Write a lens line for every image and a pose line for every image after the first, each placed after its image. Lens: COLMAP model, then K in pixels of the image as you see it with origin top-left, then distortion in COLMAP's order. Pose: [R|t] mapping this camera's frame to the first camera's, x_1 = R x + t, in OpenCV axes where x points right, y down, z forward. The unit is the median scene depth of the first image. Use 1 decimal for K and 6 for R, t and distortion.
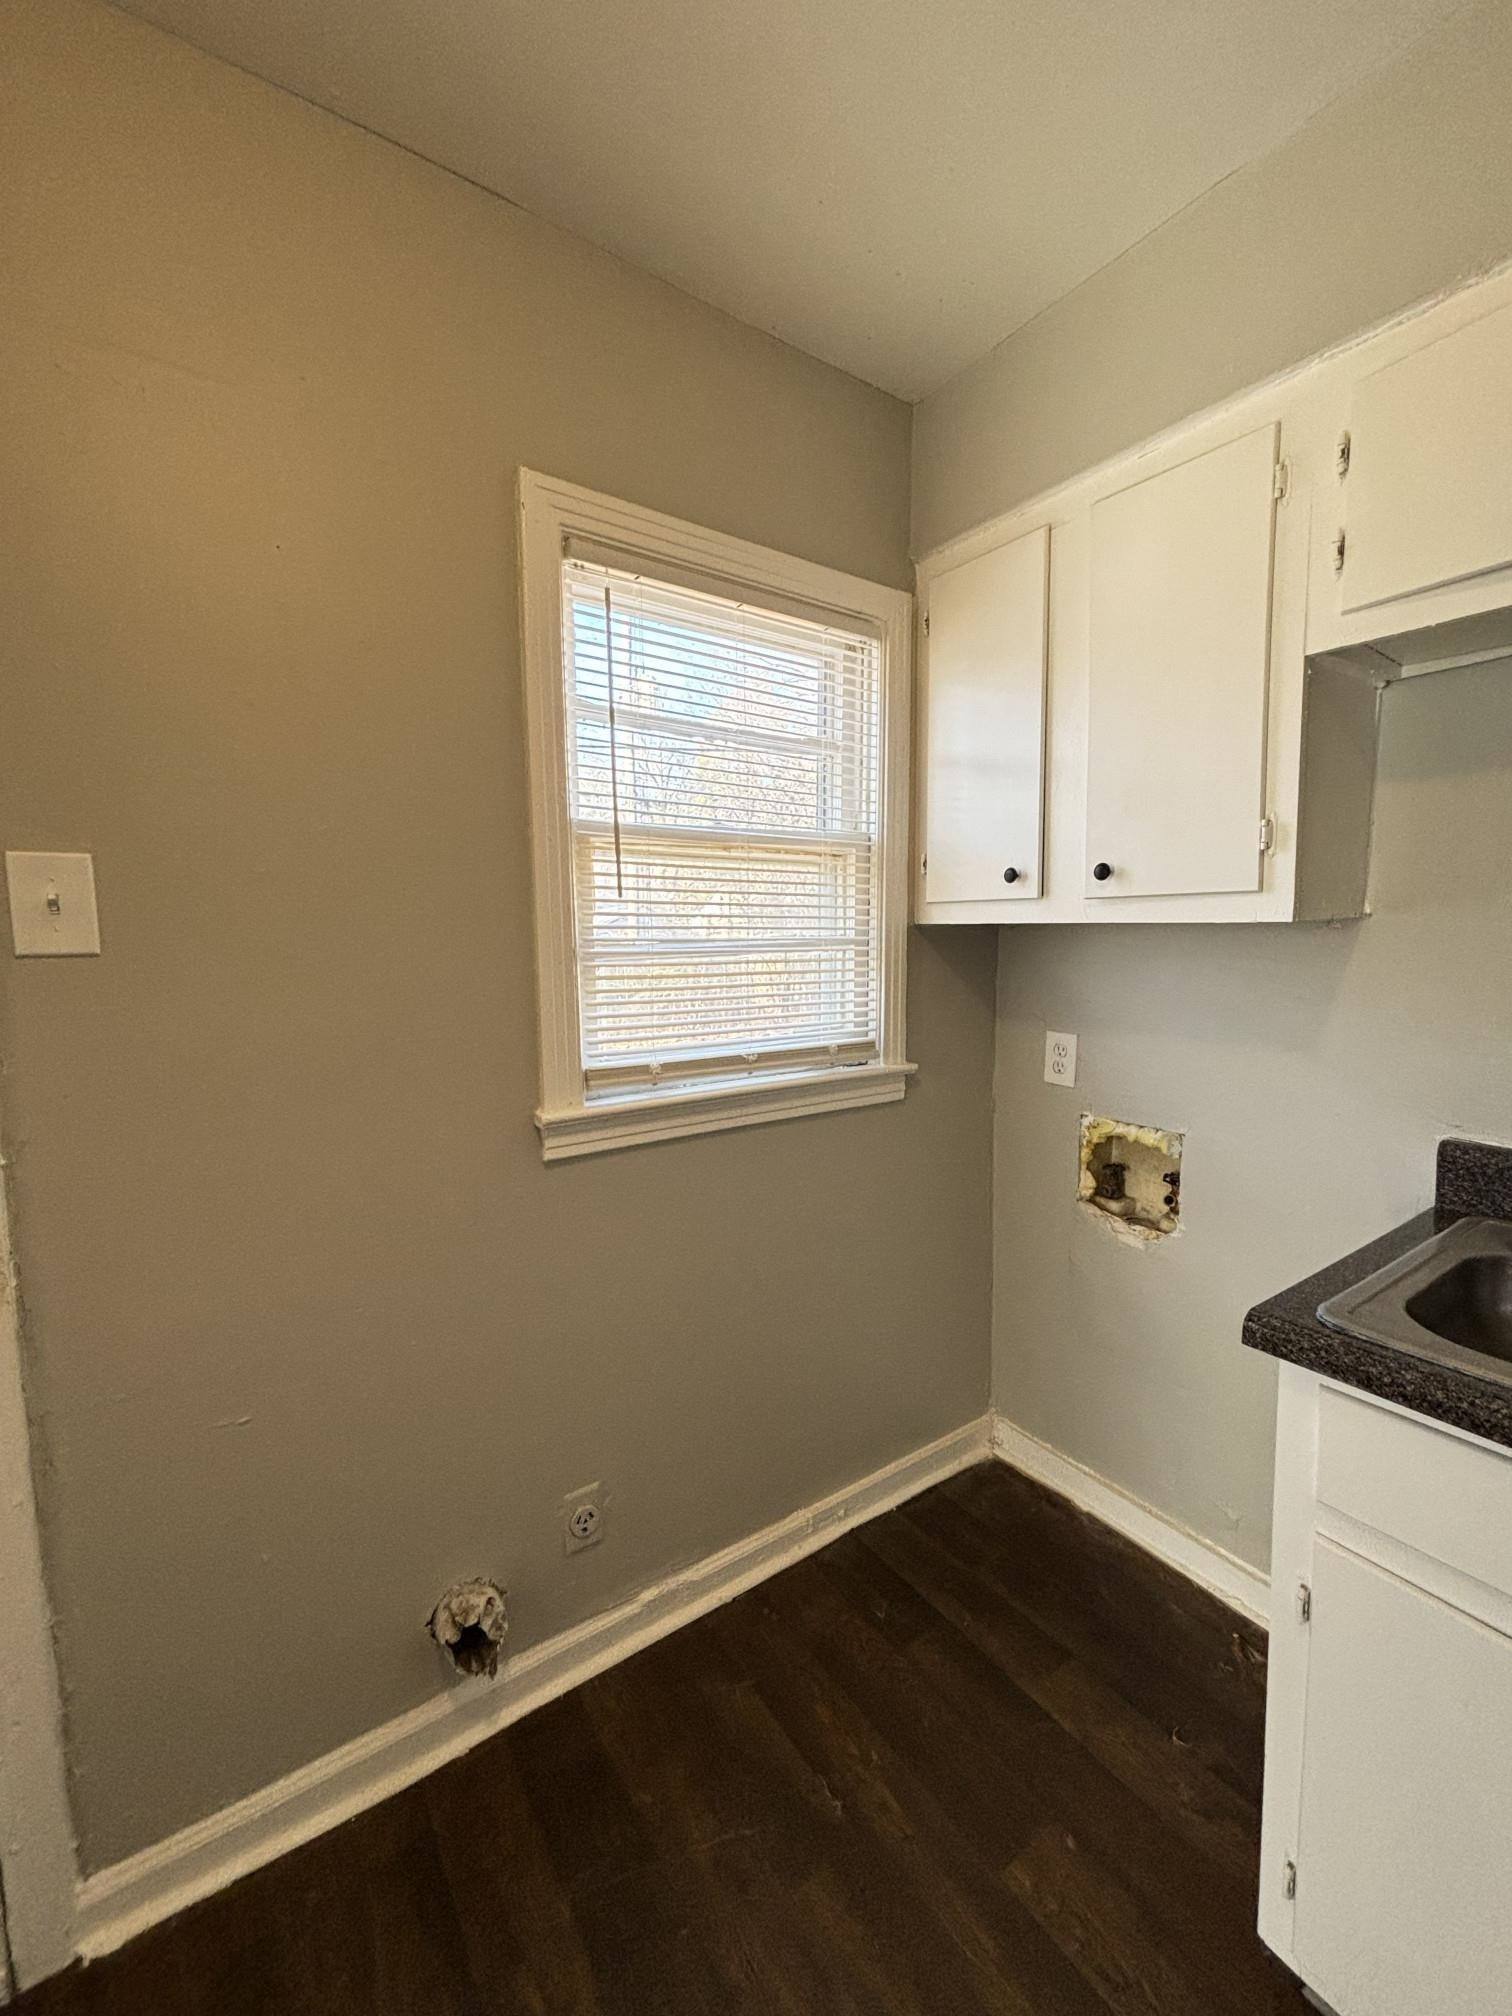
lens RADIAL K [[808.8, 0, 767.4], [0, 808.8, 1012.2], [0, 0, 1]] dist [0.009273, 0.000051]
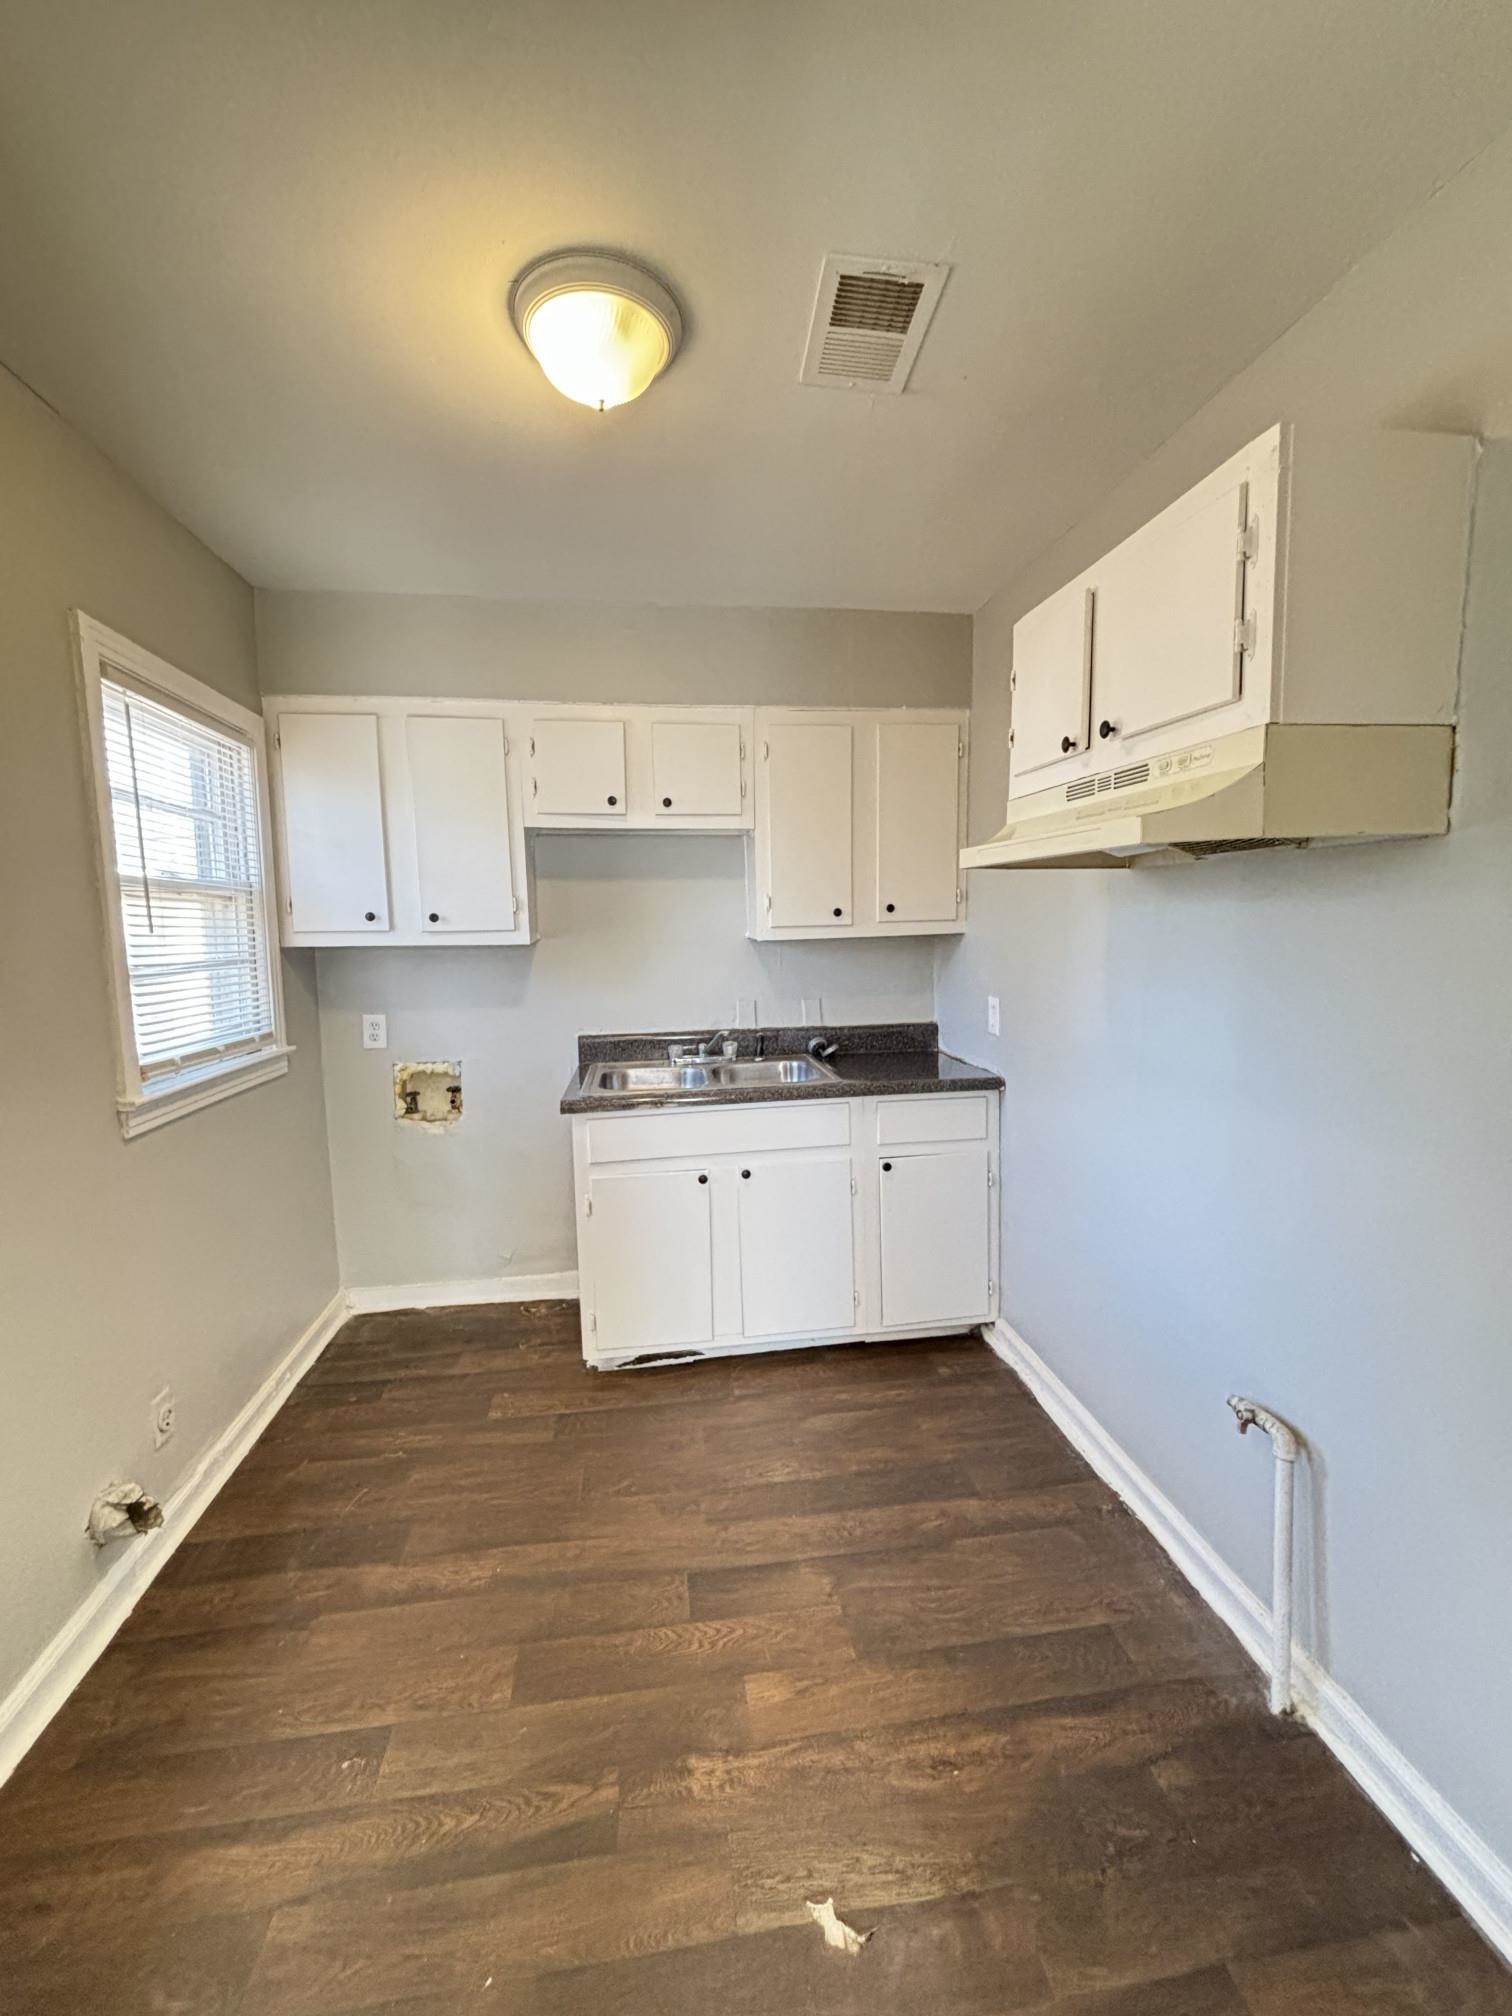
lens RADIAL K [[820.3, 0, 750.5], [0, 820.3, 1009.4], [0, 0, 1]] dist [0.012522, 0.000284]
pose [[0.448867, -0.090273, 0.889027, -0.865425], [0.103556, 0.993436, 0.048590, 0.016823], [-0.887578, 0.070253, 0.455269, -0.434341]]
